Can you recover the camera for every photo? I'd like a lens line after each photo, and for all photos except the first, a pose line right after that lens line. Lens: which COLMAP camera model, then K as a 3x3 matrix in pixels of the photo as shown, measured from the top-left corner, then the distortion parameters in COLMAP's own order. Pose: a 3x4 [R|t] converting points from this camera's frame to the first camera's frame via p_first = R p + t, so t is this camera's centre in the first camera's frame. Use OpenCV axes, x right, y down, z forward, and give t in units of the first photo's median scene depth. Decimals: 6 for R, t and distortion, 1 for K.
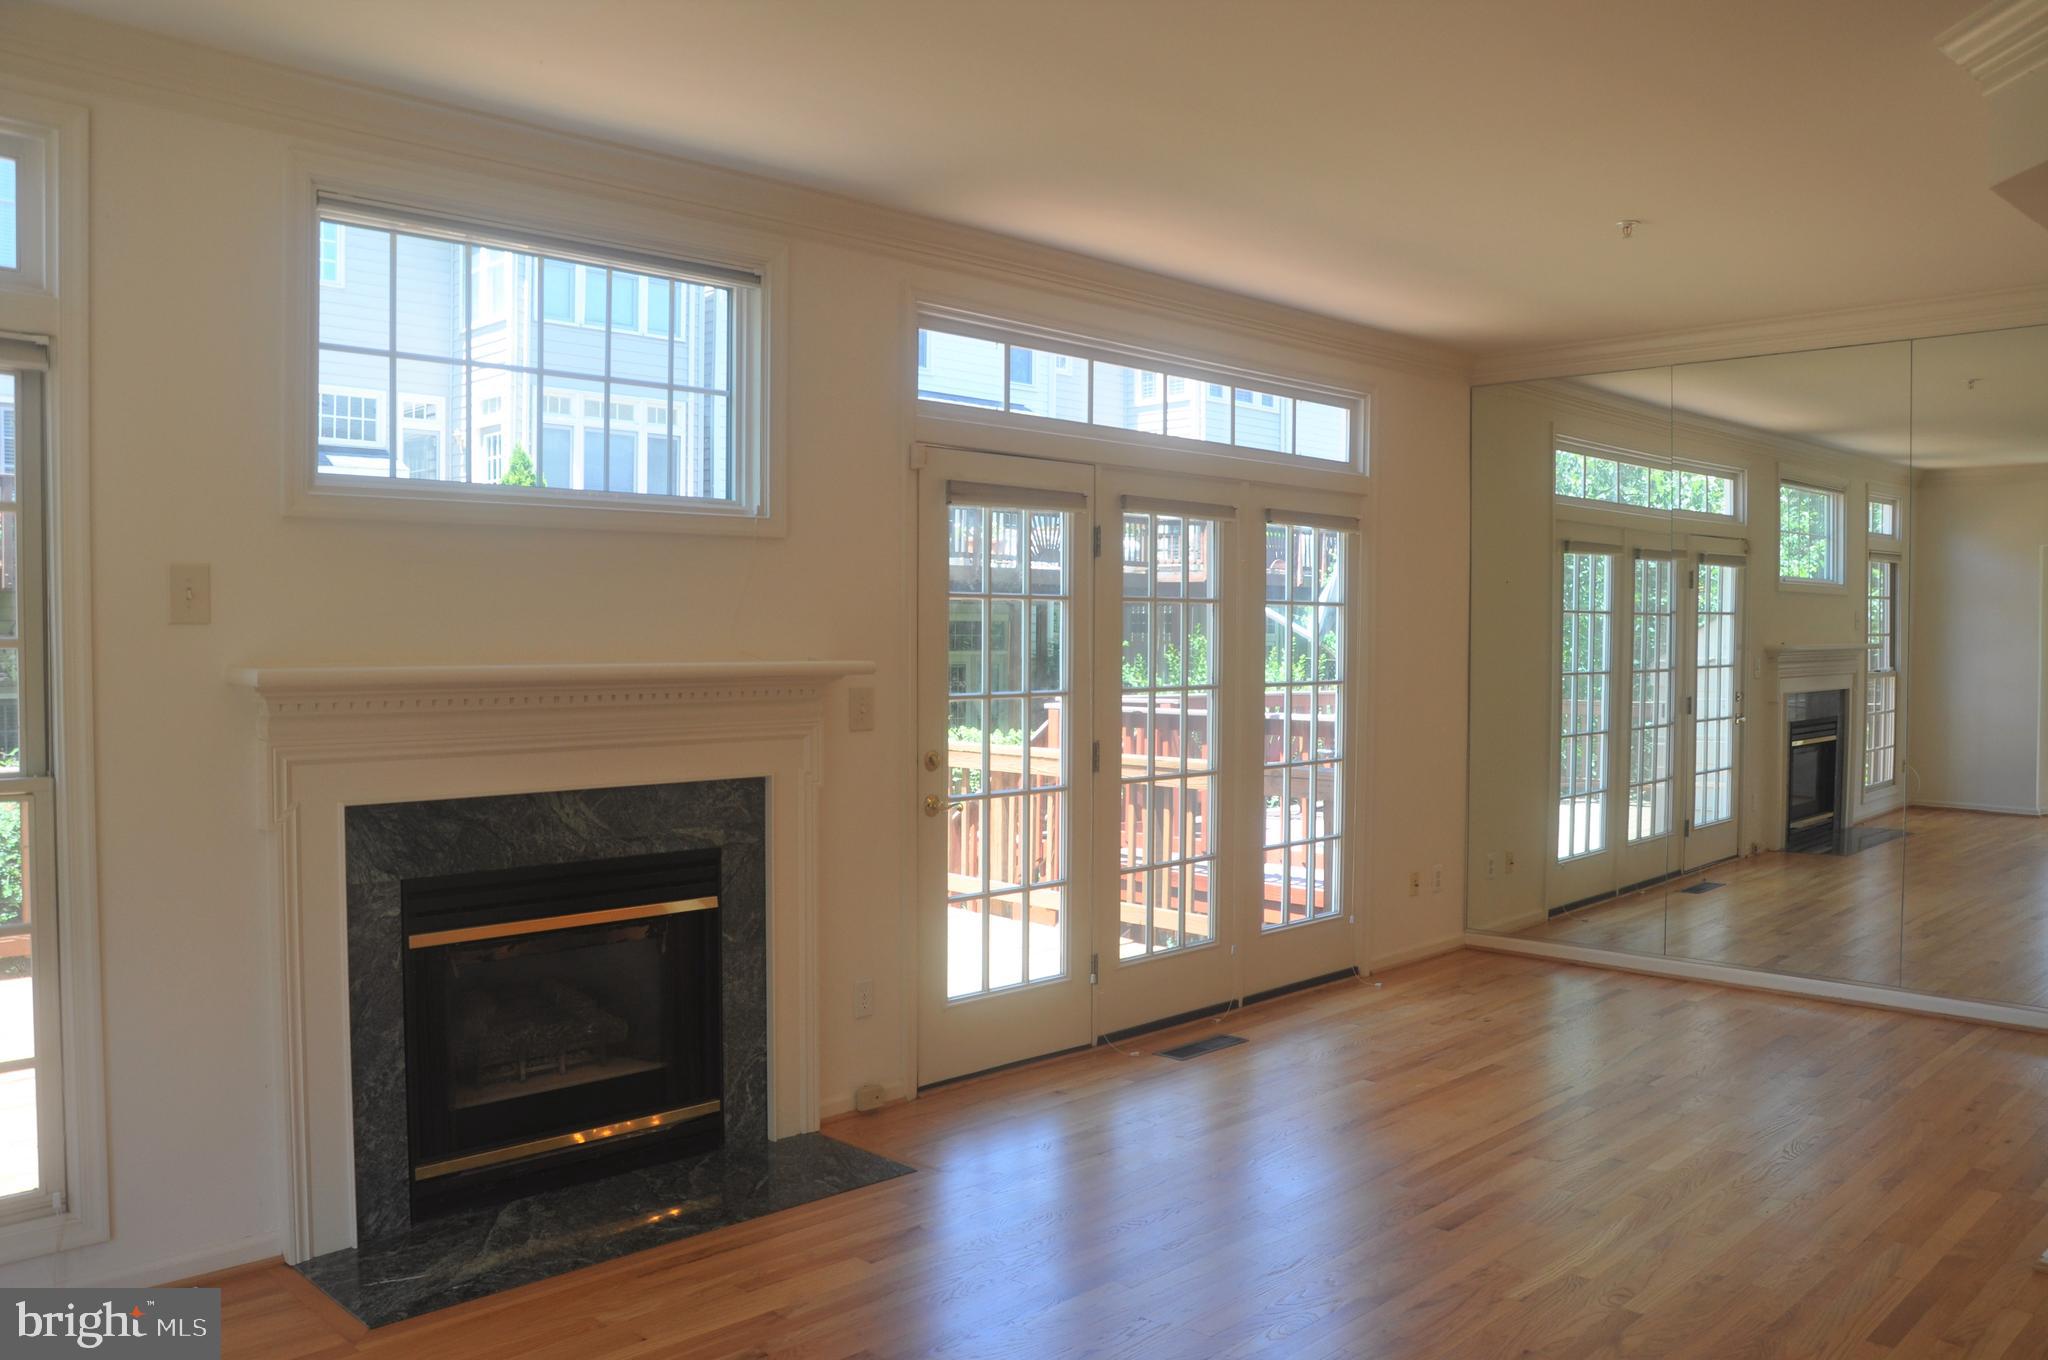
lens RADIAL K [[1612.3, 0, 1040.6], [0, 1612.3, 684.7], [0, 0, 1]] dist [-0.155809, 0.127875]
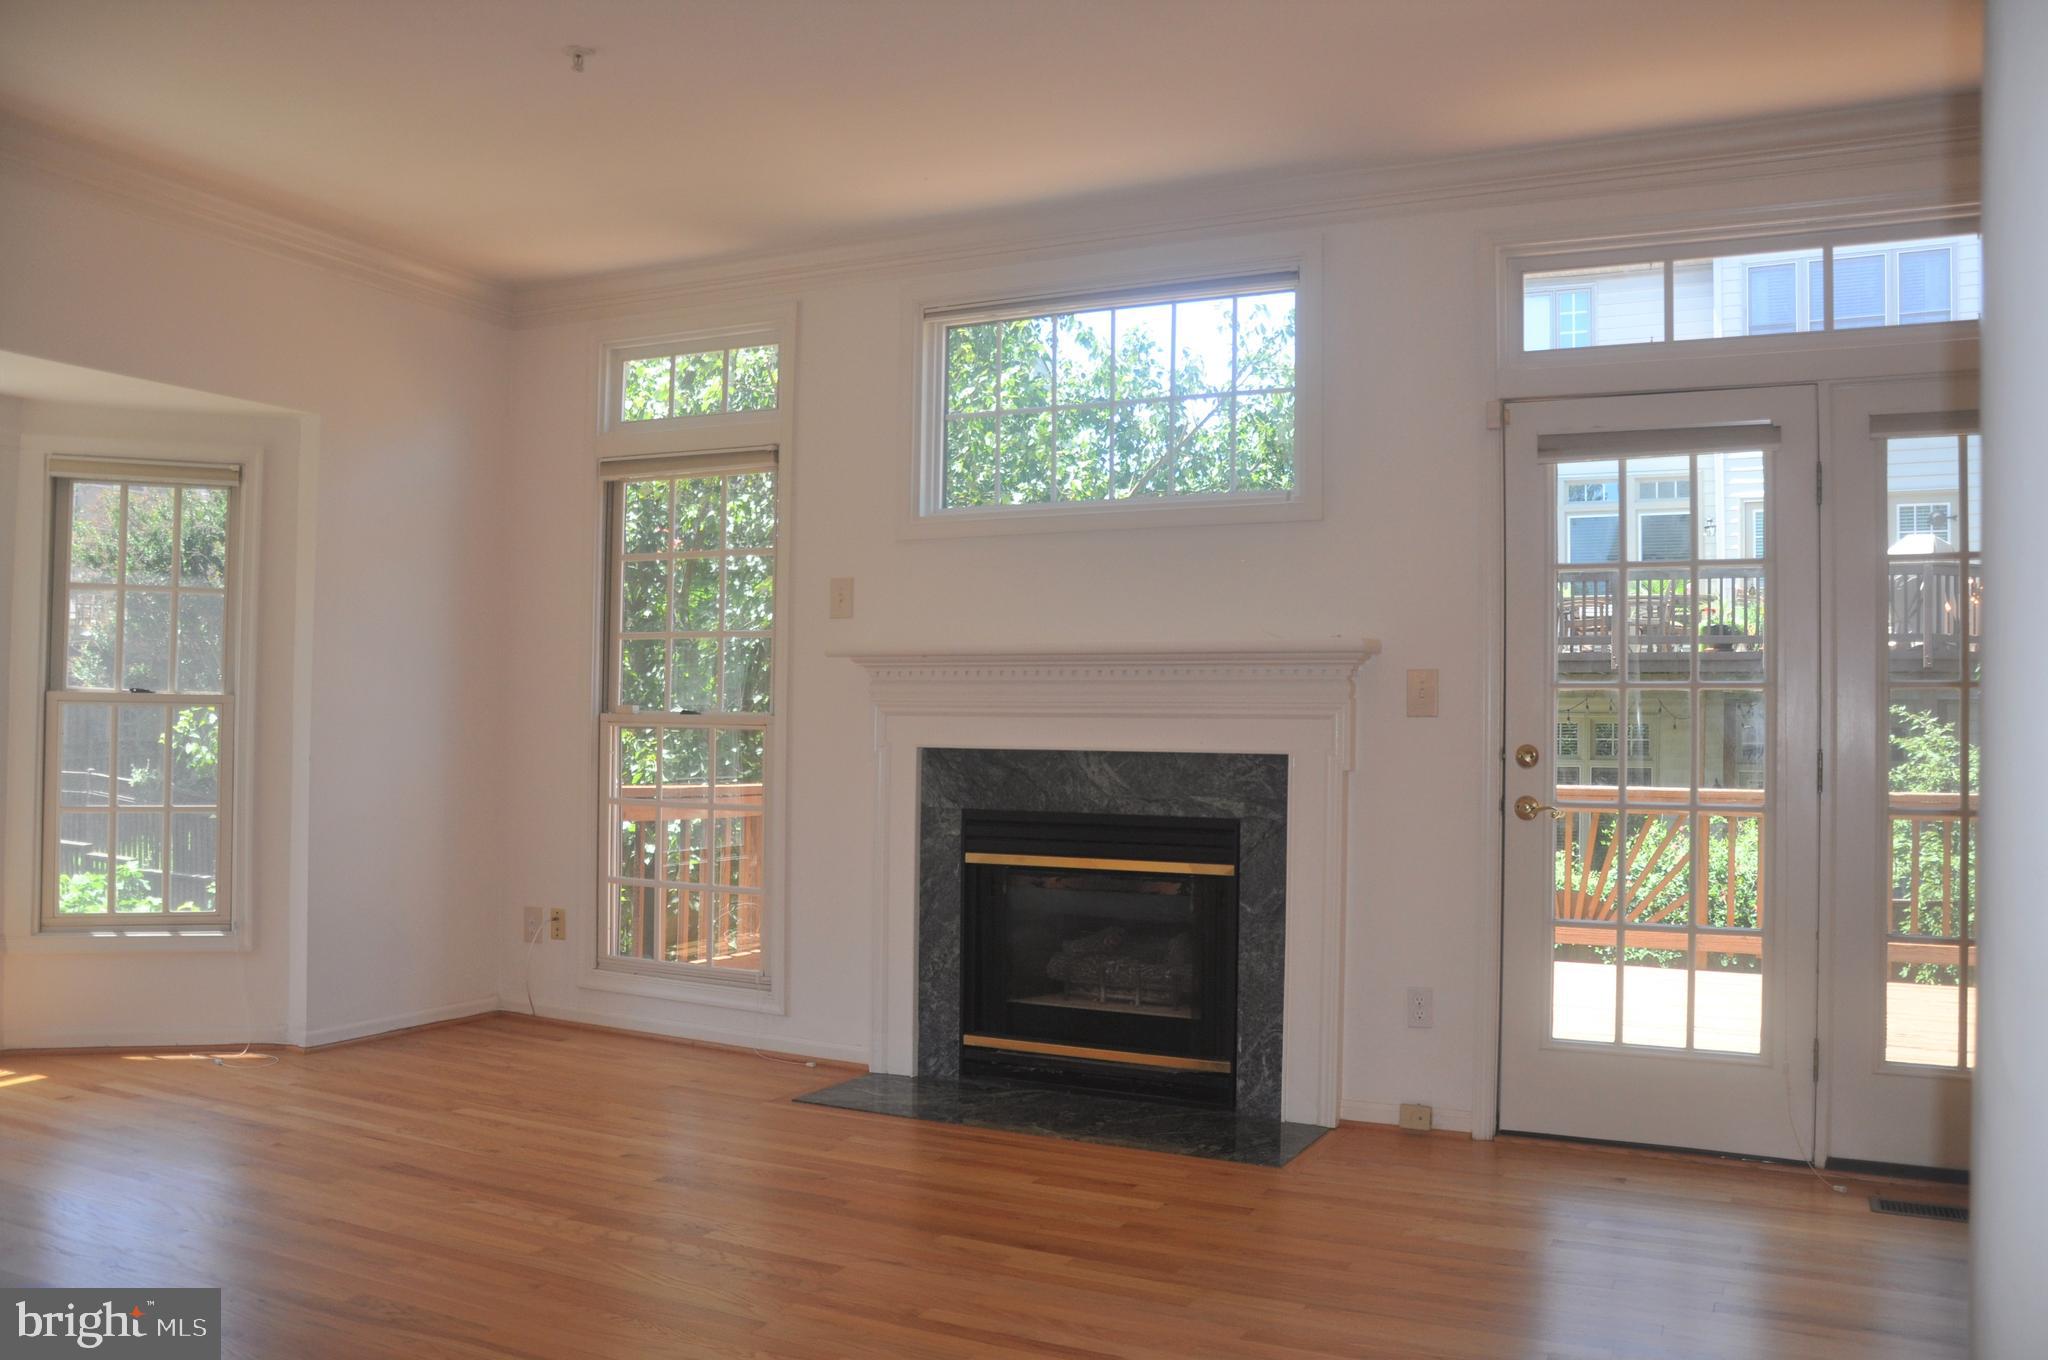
lens RADIAL K [[1612.3, 0, 1048.1], [0, 1612.3, 689.7], [0, 0, 1]] dist [-0.155809, 0.127875]
pose [[0.317361, -0.026538, -0.947933, 0.754052], [-0.043925, 0.998124, -0.042649, 0.067025], [0.947287, 0.055174, 0.315600, 0.539692]]
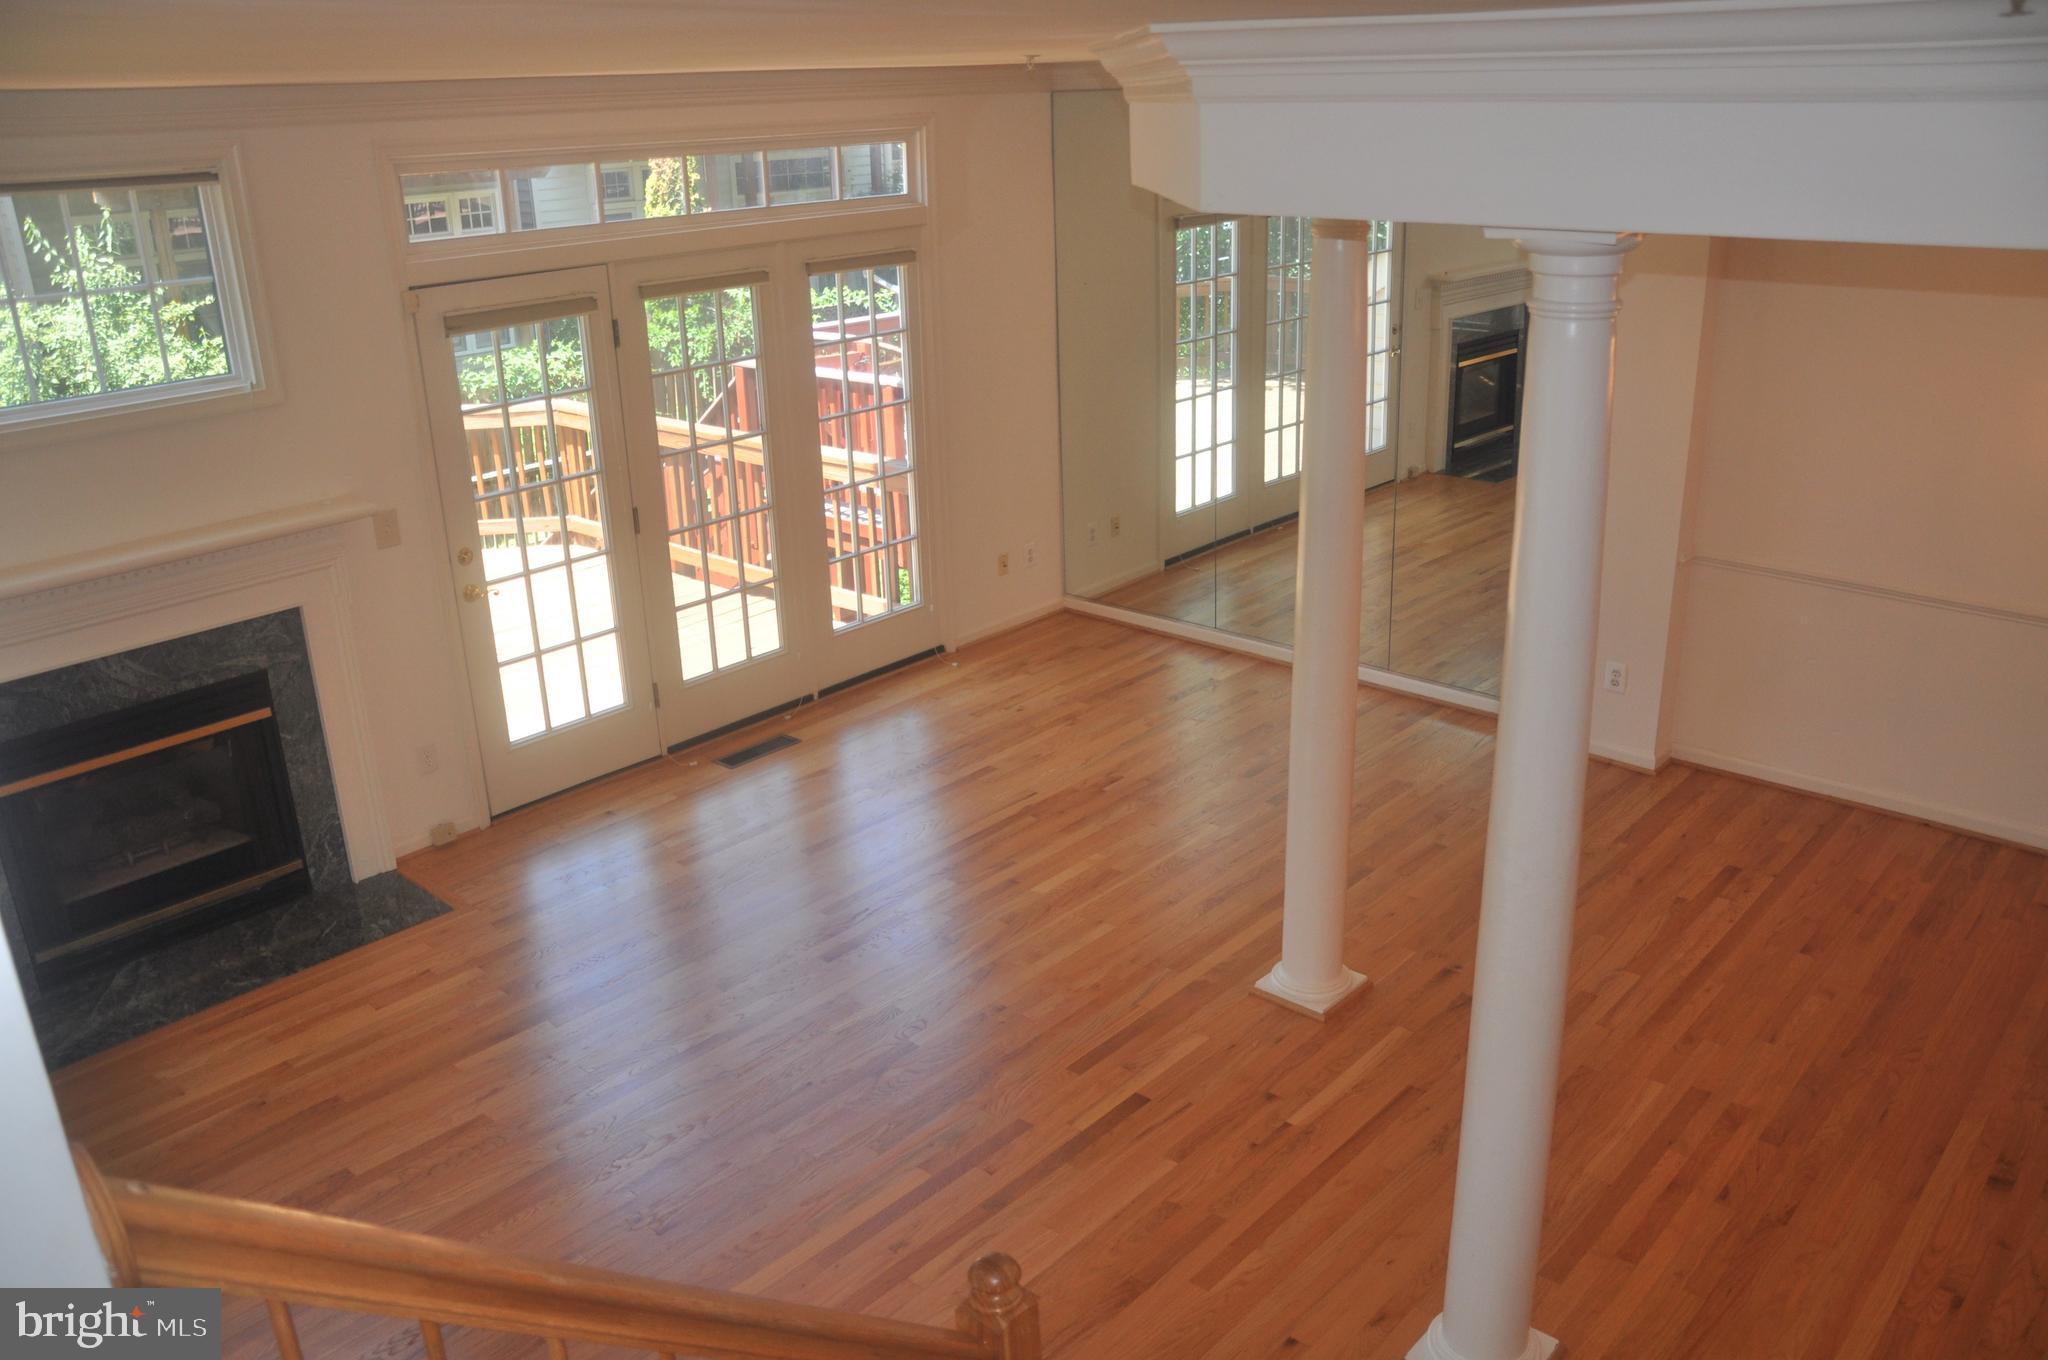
lens RADIAL K [[1612.3, 0, 1030.7], [0, 1612.3, 691.0], [0, 0, 1]] dist [-0.155809, 0.127875]
pose [[0.998622, -0.044882, 0.027201, 0.347084], [0.033785, 0.946395, 0.321241, -0.244162], [-0.040160, -0.319879, 0.946607, -0.157961]]
